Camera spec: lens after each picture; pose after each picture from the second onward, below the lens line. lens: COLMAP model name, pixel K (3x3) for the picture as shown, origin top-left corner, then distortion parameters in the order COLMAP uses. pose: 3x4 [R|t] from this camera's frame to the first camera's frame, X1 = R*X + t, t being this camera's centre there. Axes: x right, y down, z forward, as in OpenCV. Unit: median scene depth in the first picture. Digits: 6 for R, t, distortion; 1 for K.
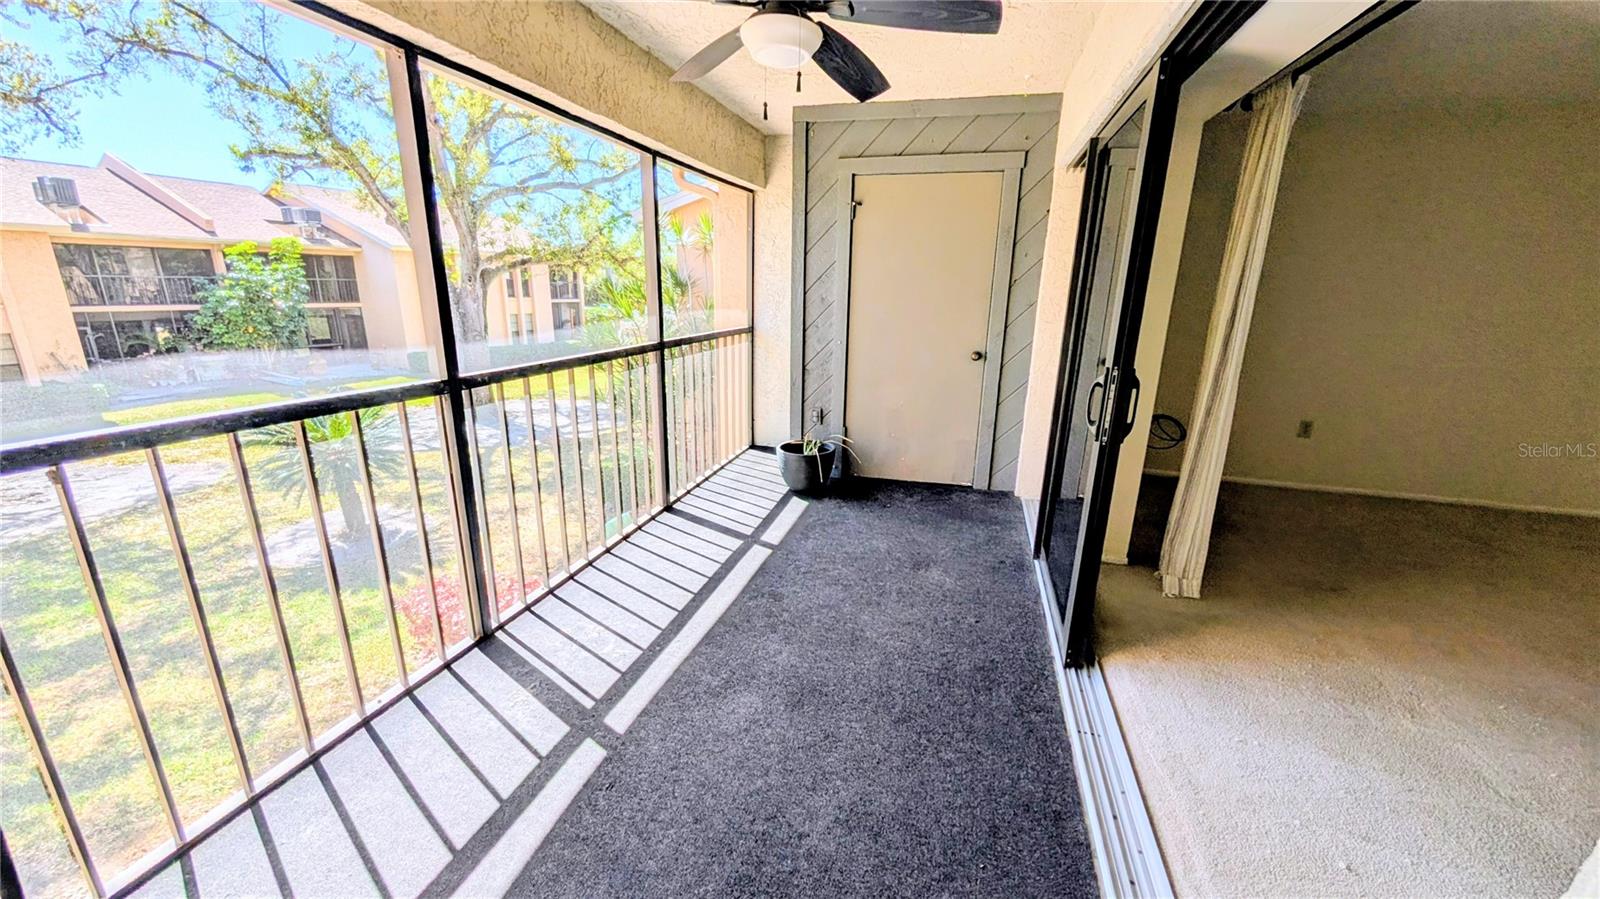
lens RADIAL K [[601.3, 0, 803.3], [0, 601.3, 451.1], [0, 0, 1]] dist [-0.000617, 0.000556]
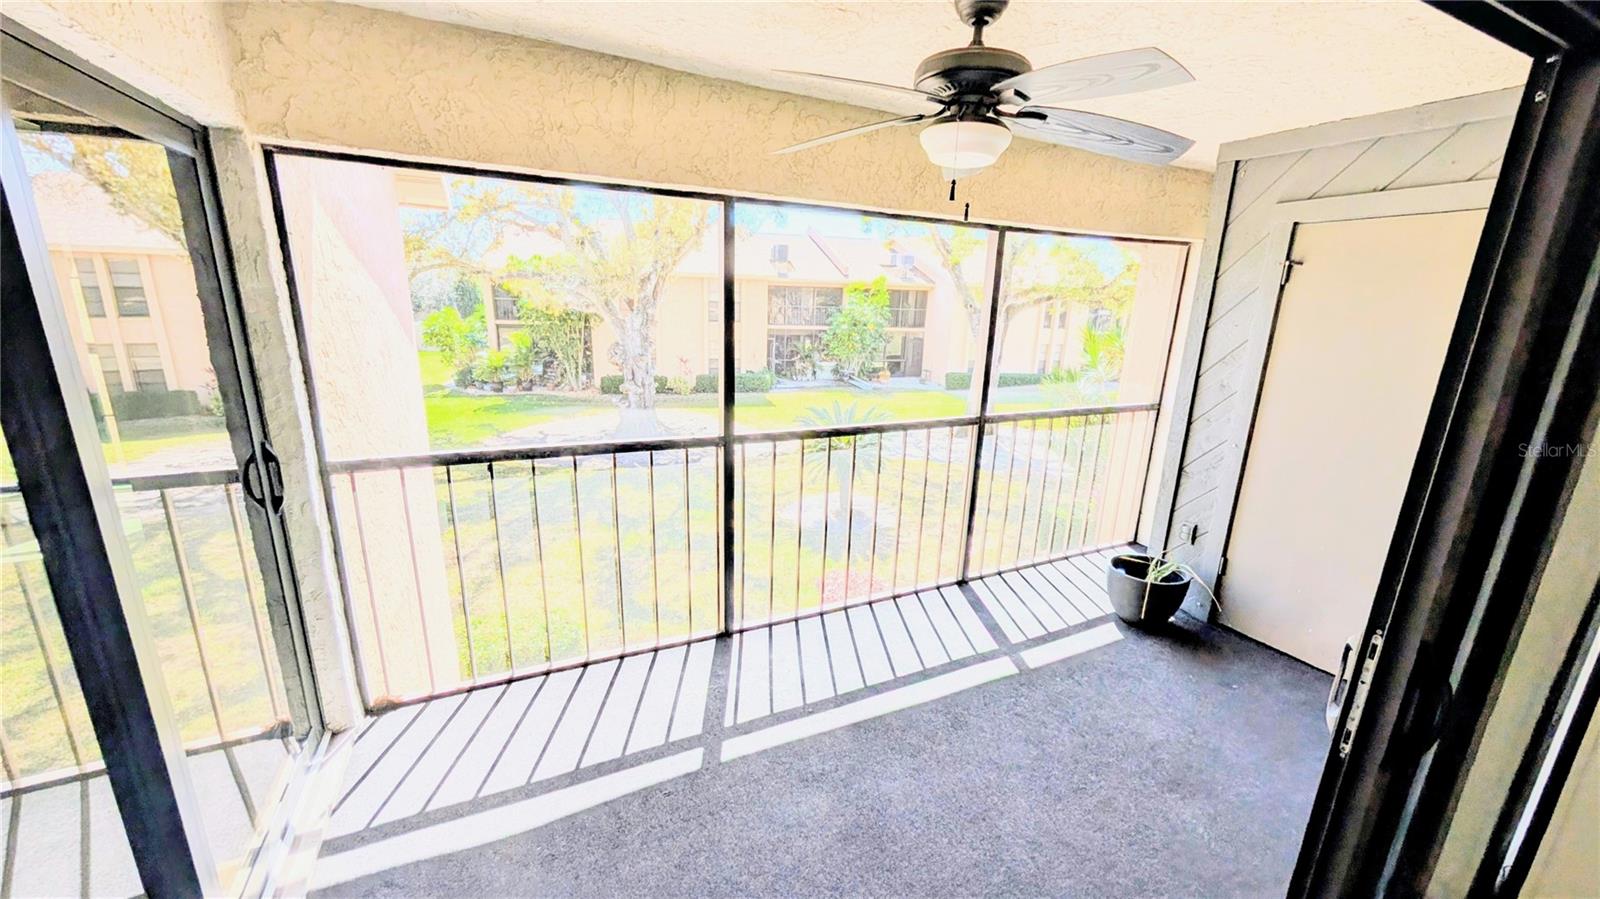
lens RADIAL K [[601.3, 0, 803.3], [0, 601.3, 453.5], [0, 0, 1]] dist [-0.000617, 0.000556]
pose [[0.662297, 0.189734, -0.724820, 0.261046], [-0.218354, 0.974289, 0.055518, -0.102462], [0.716718, 0.121498, 0.686698, 0.117934]]
